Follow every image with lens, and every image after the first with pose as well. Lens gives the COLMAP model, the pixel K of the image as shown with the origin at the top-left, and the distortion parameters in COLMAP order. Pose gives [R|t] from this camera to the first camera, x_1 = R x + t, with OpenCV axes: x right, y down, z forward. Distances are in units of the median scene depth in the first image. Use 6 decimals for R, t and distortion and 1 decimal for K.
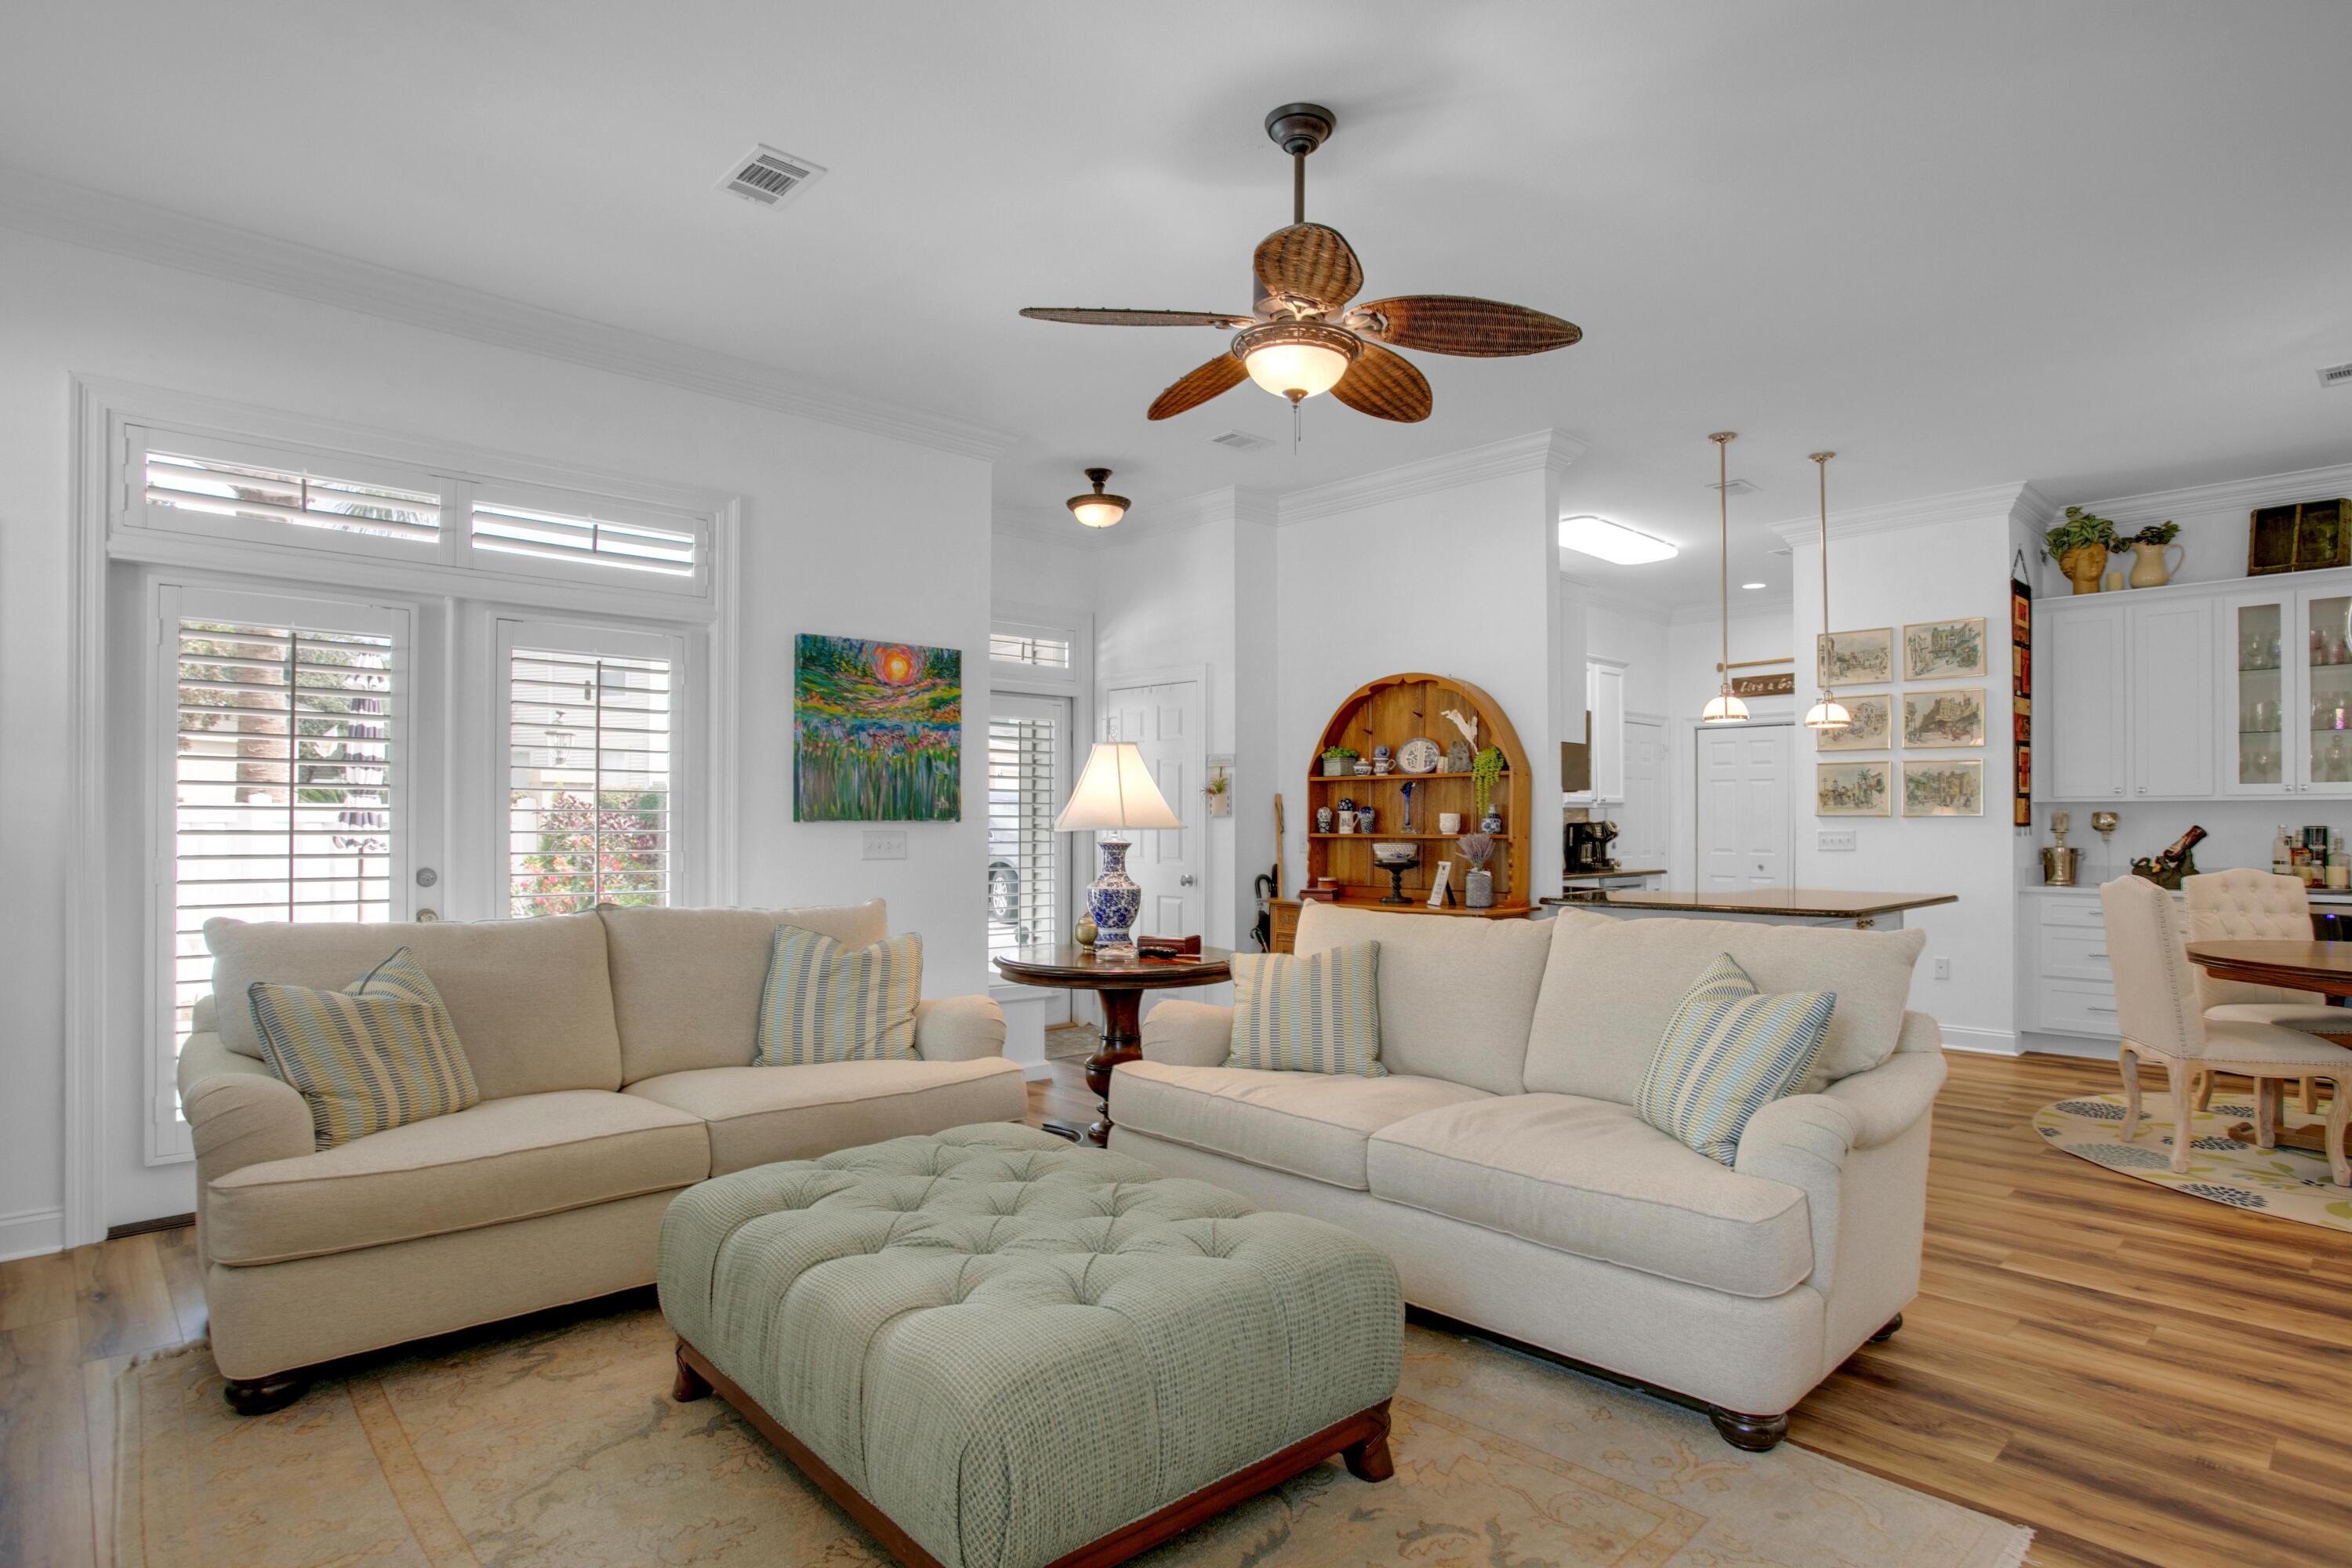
lens RADIAL K [[1242.6, 0, 1200.2], [0, 1242.6, 819.0], [0, 0, 1]] dist [-0.069268, 0.030765]
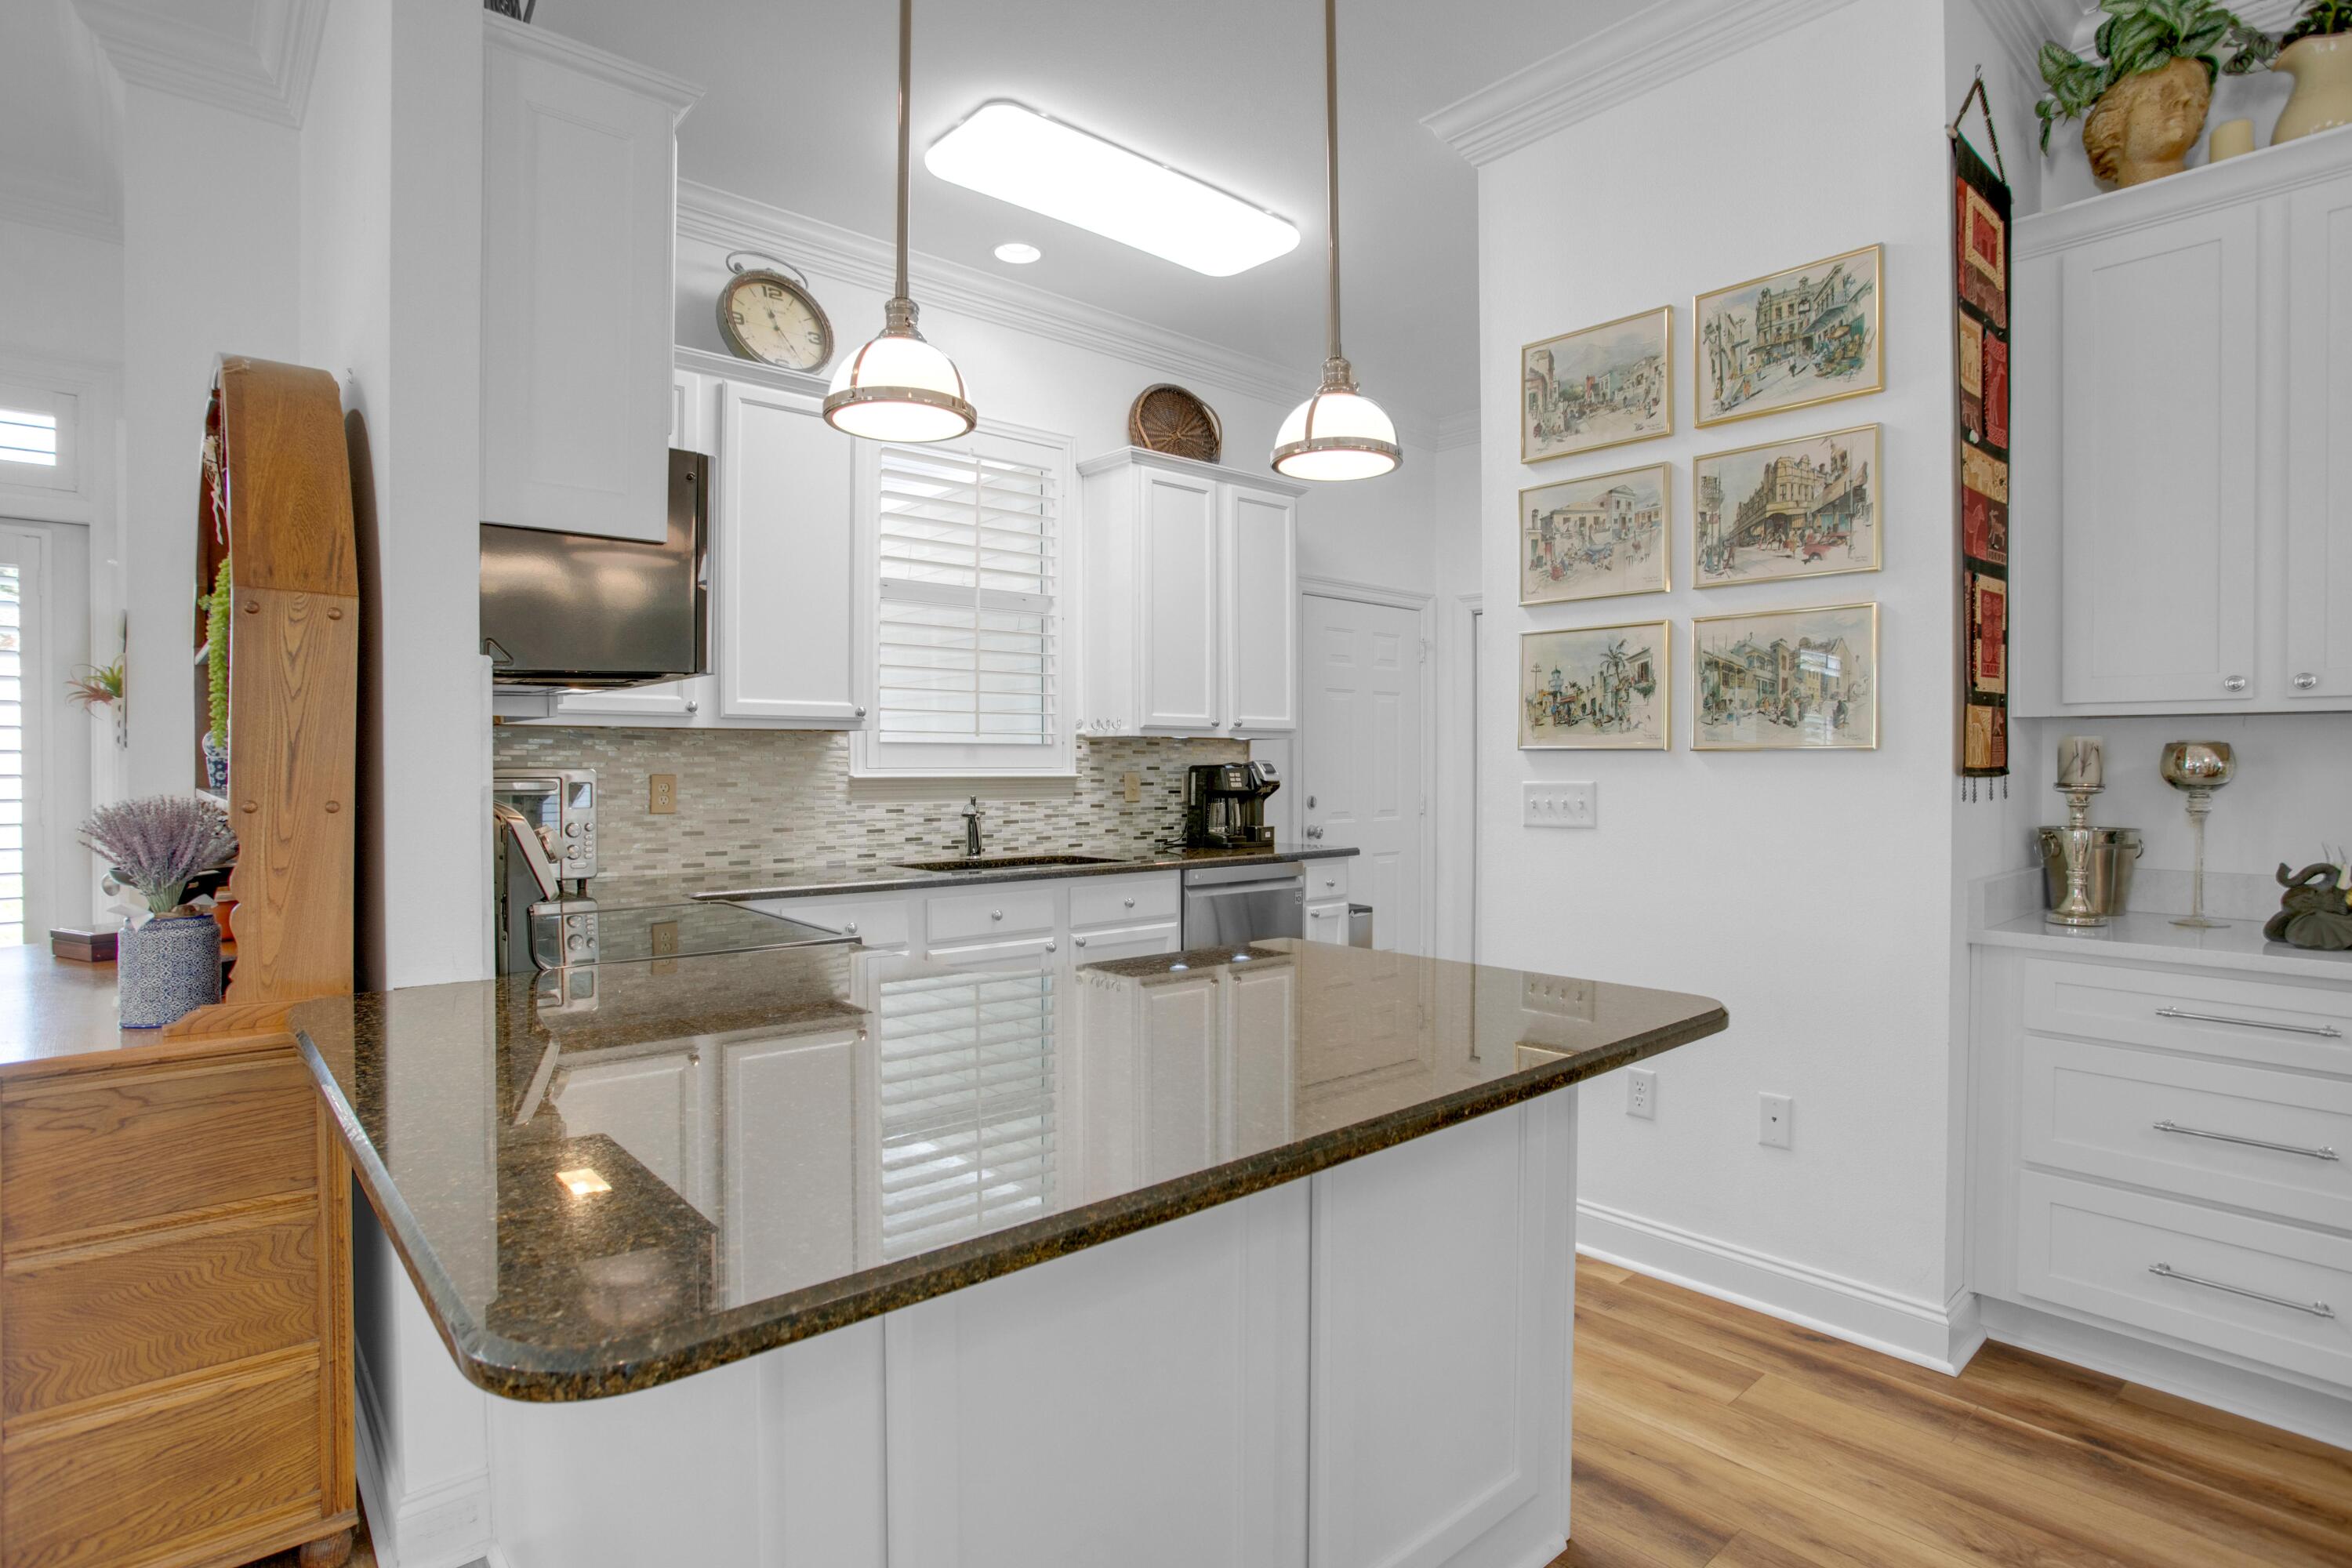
lens RADIAL K [[1206.9, 0, 1175.0], [0, 1206.9, 770.5], [0, 0, 1]] dist [-0.068884, 0.031719]
pose [[0.999030, 0.002326, -0.043974, 0.451265], [-0.001898, 0.999951, 0.009765, 0.000910], [0.043995, -0.009672, 0.998985, 0.630929]]
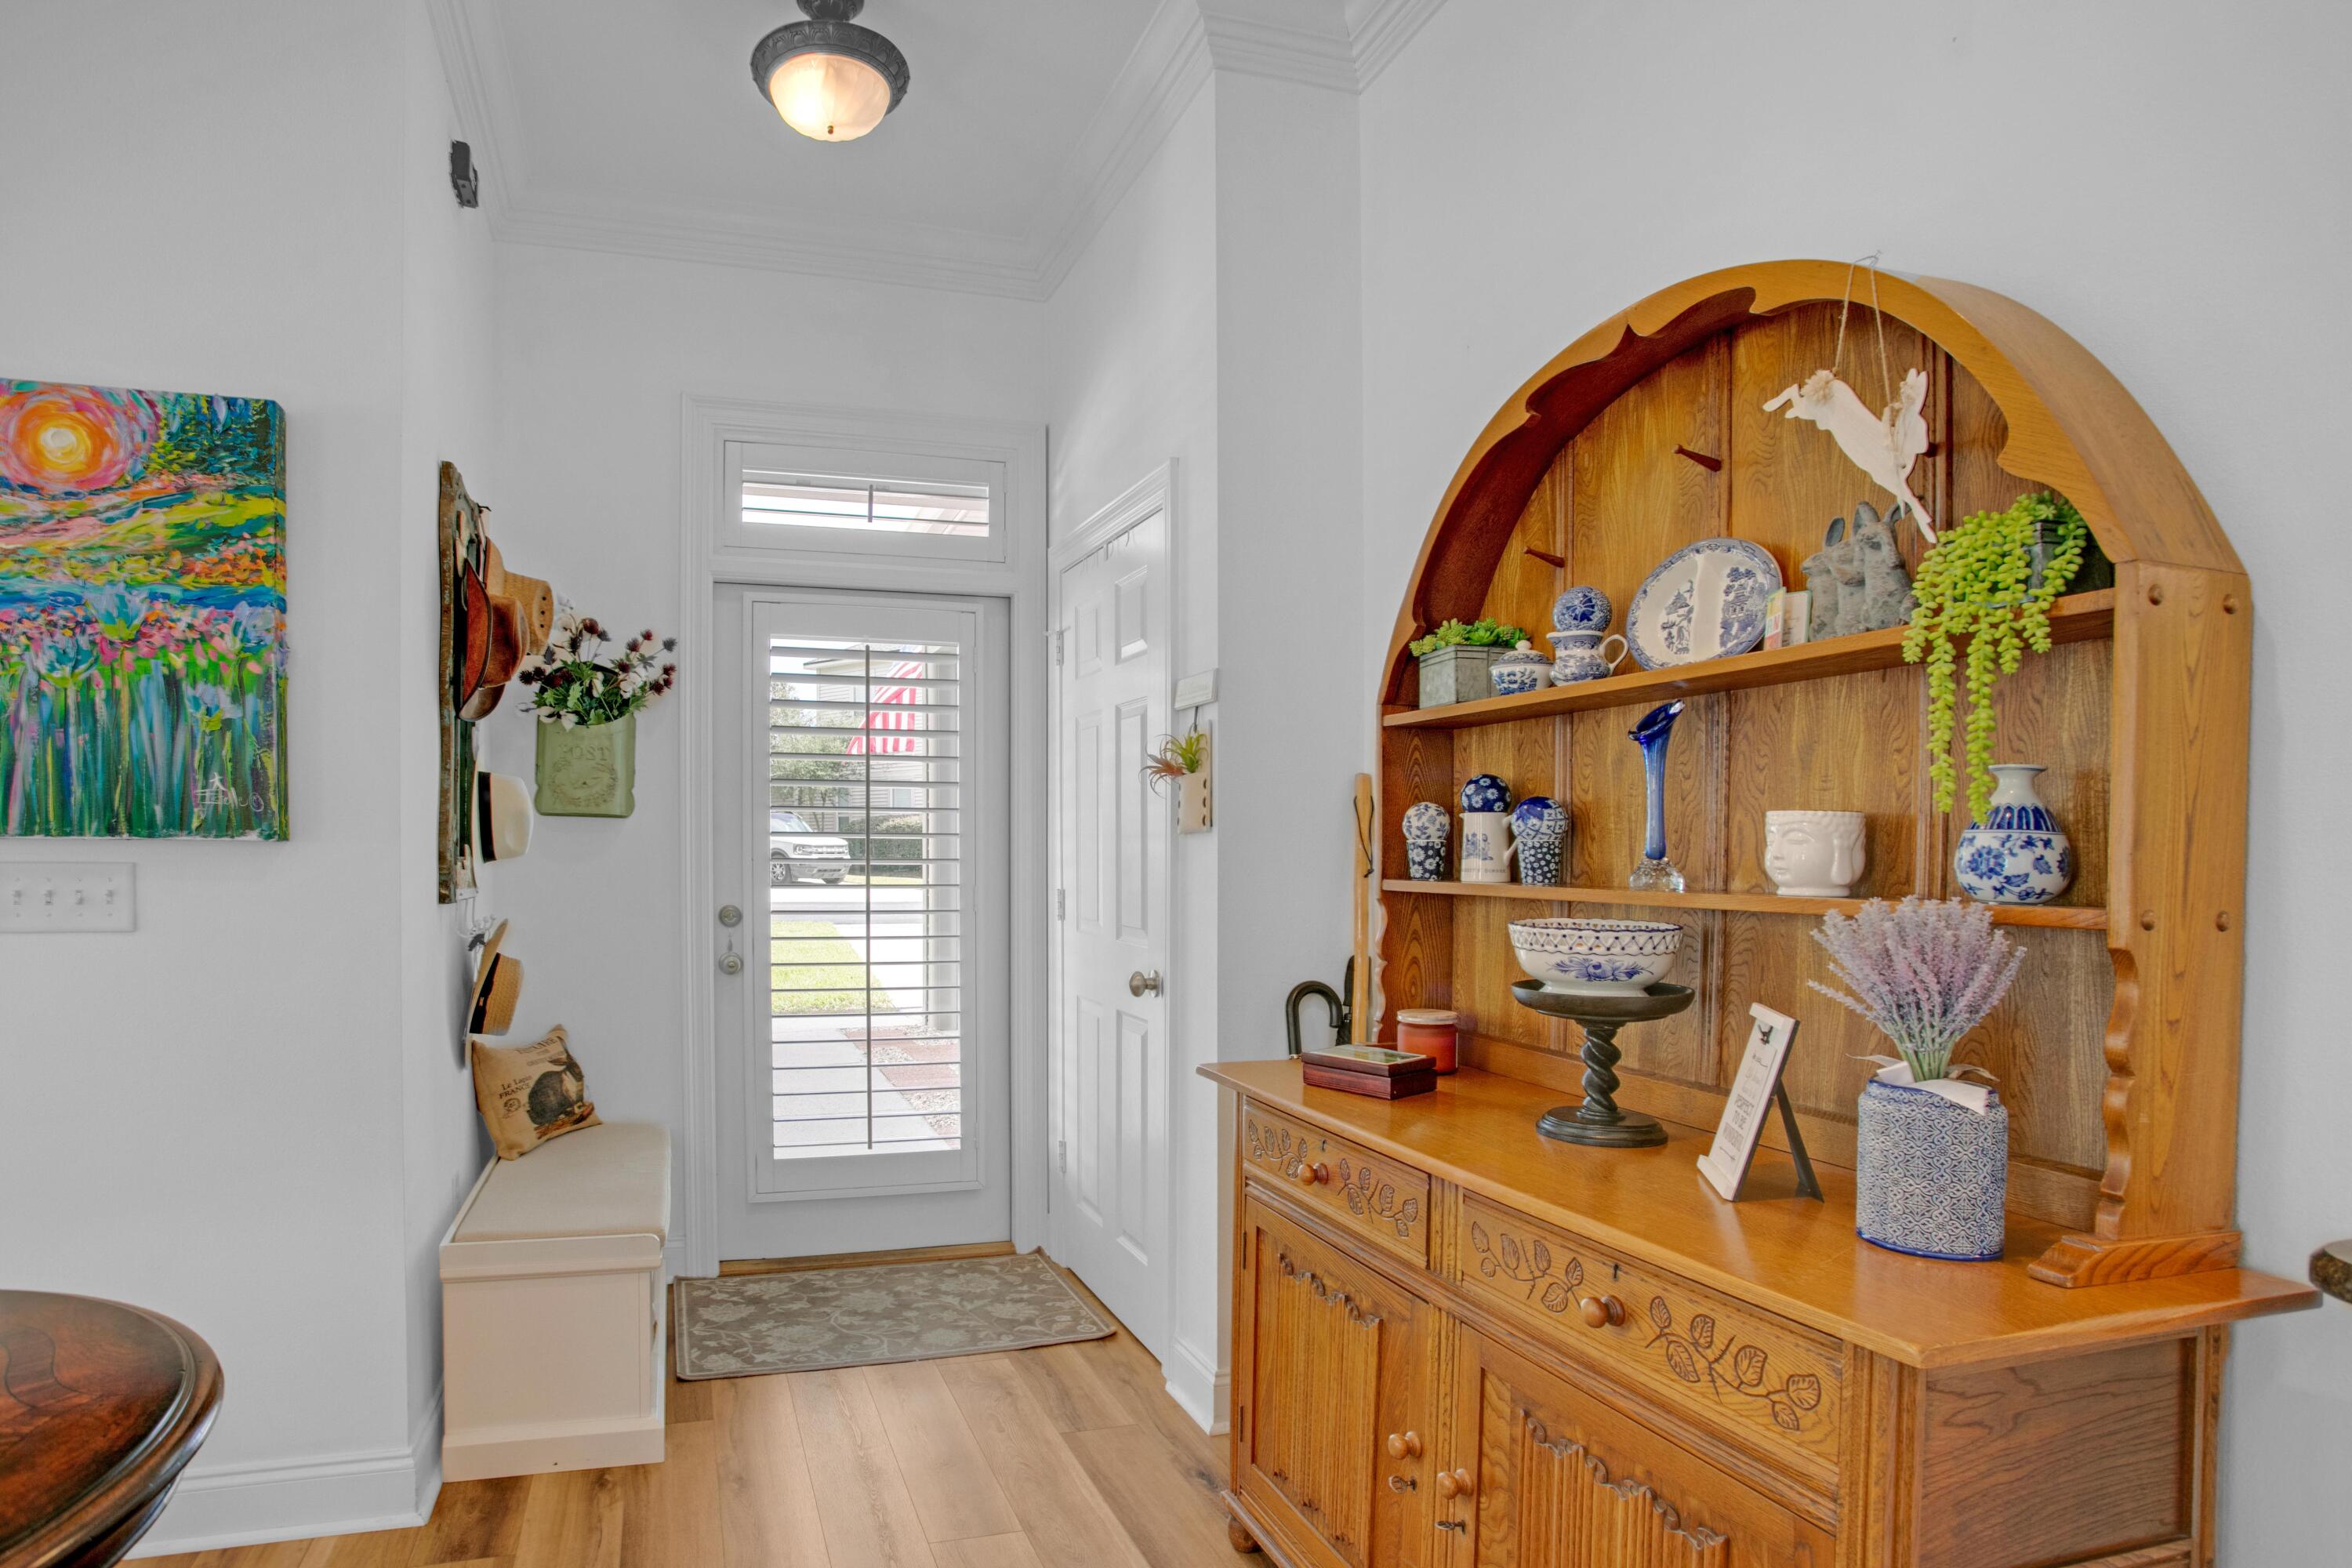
lens RADIAL K [[1276.2, 0, 984.3], [0, 1276.2, 857.9], [0, 0, 1]] dist [-0.031340, 0.000407]
pose [[0.871857, 0.007922, -0.489696, 0.168876], [-0.003581, 0.999946, 0.009801, 0.002479], [0.489747, -0.006791, 0.871838, 0.656900]]
